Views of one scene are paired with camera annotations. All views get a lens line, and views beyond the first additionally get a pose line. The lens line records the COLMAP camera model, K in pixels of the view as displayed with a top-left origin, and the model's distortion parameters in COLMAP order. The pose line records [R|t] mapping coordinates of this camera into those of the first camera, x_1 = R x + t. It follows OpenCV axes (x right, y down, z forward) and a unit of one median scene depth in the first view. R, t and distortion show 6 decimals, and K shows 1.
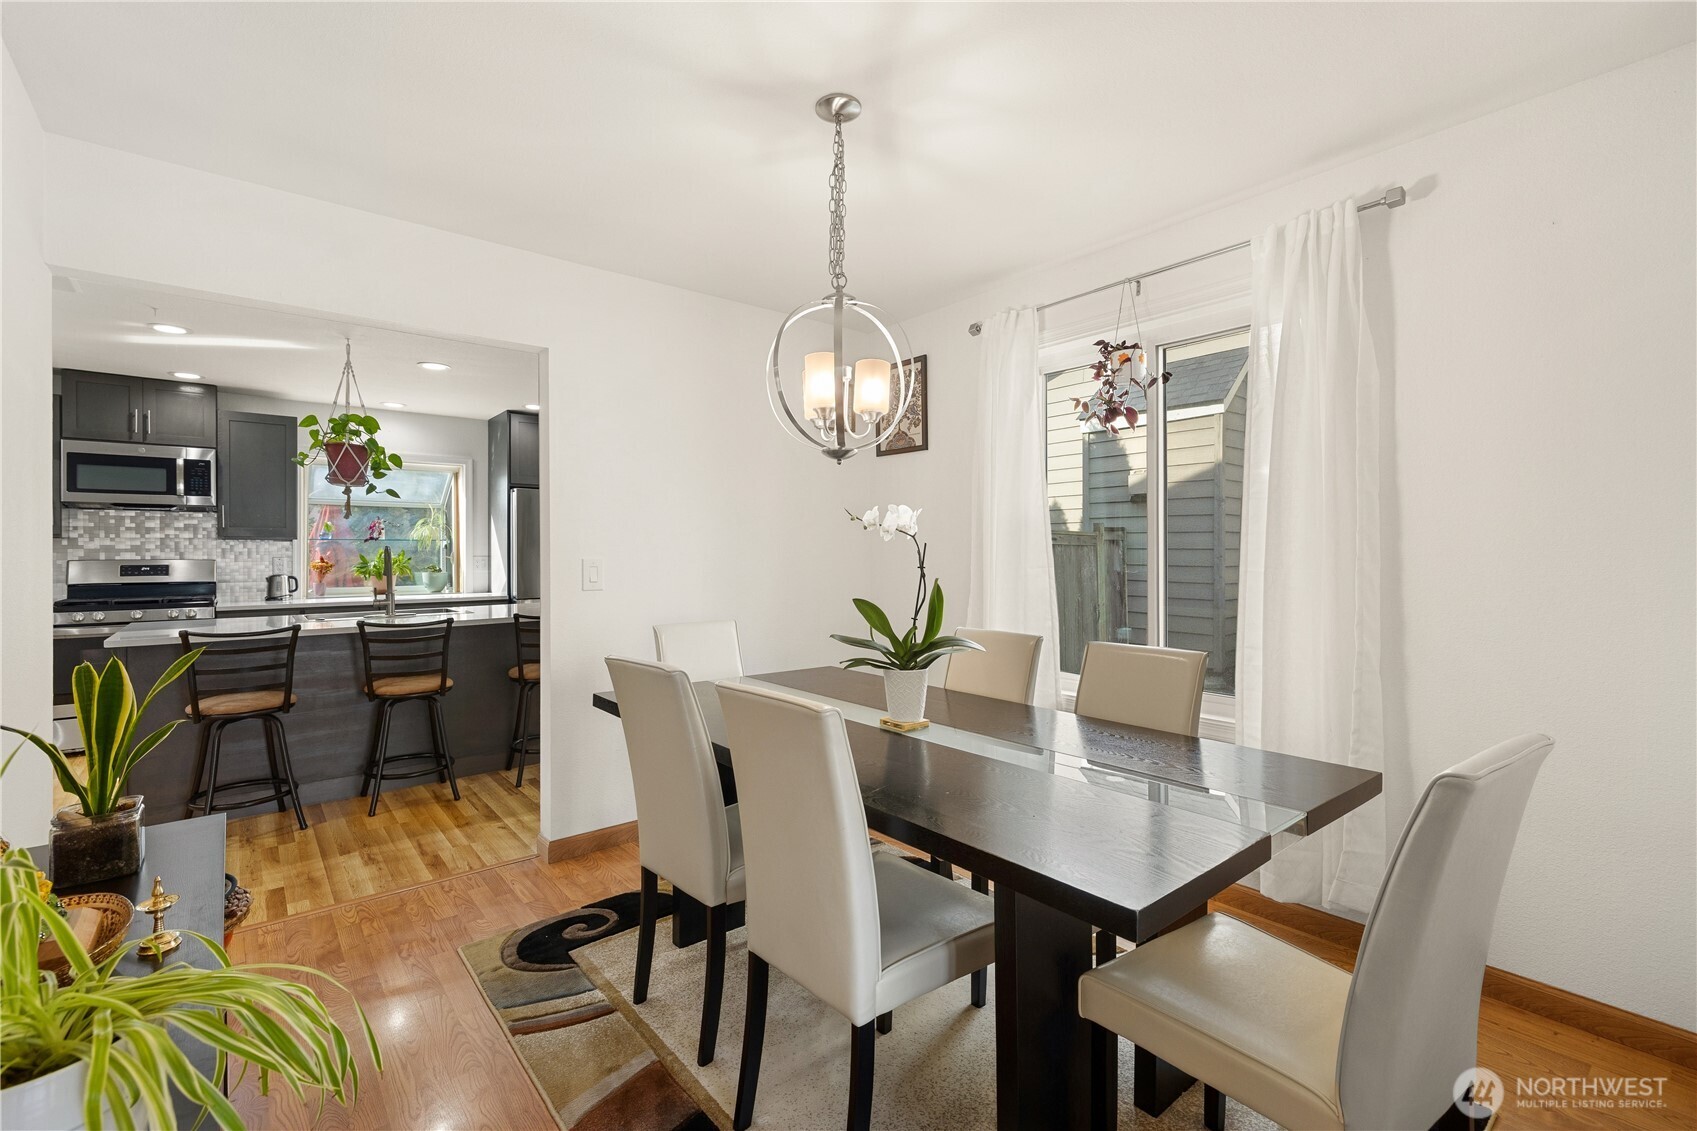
lens RADIAL K [[711.1, 0, 842.8], [0, 711.1, 561.1], [0, 0, 1]] dist [-0.002866, -0.000493]
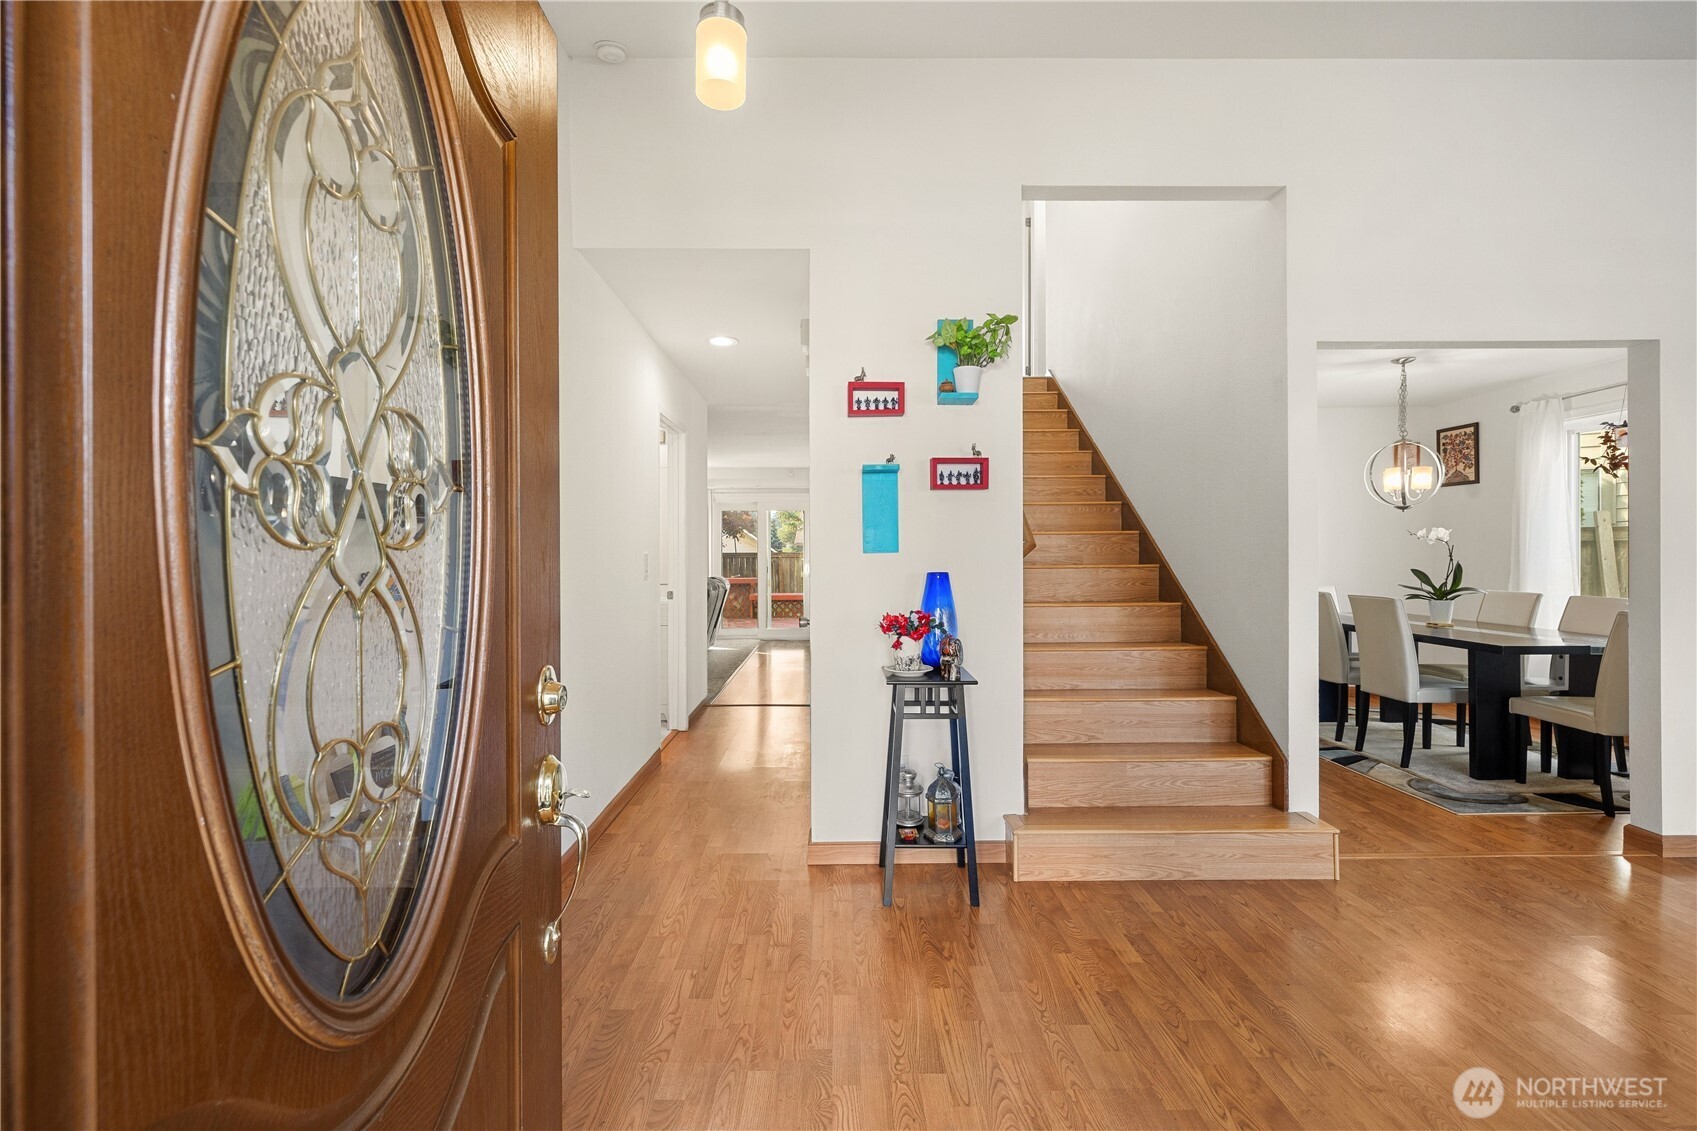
lens RADIAL K [[711.1, 0, 824.4], [0, 711.1, 554.0], [0, 0, 1]] dist [-0.002866, -0.000493]
pose [[0.762169, 0.002418, -0.647374, 0.052337], [-0.001914, 0.999997, 0.001481, 0.003021], [0.647376, 0.000110, 0.762171, -1.934029]]
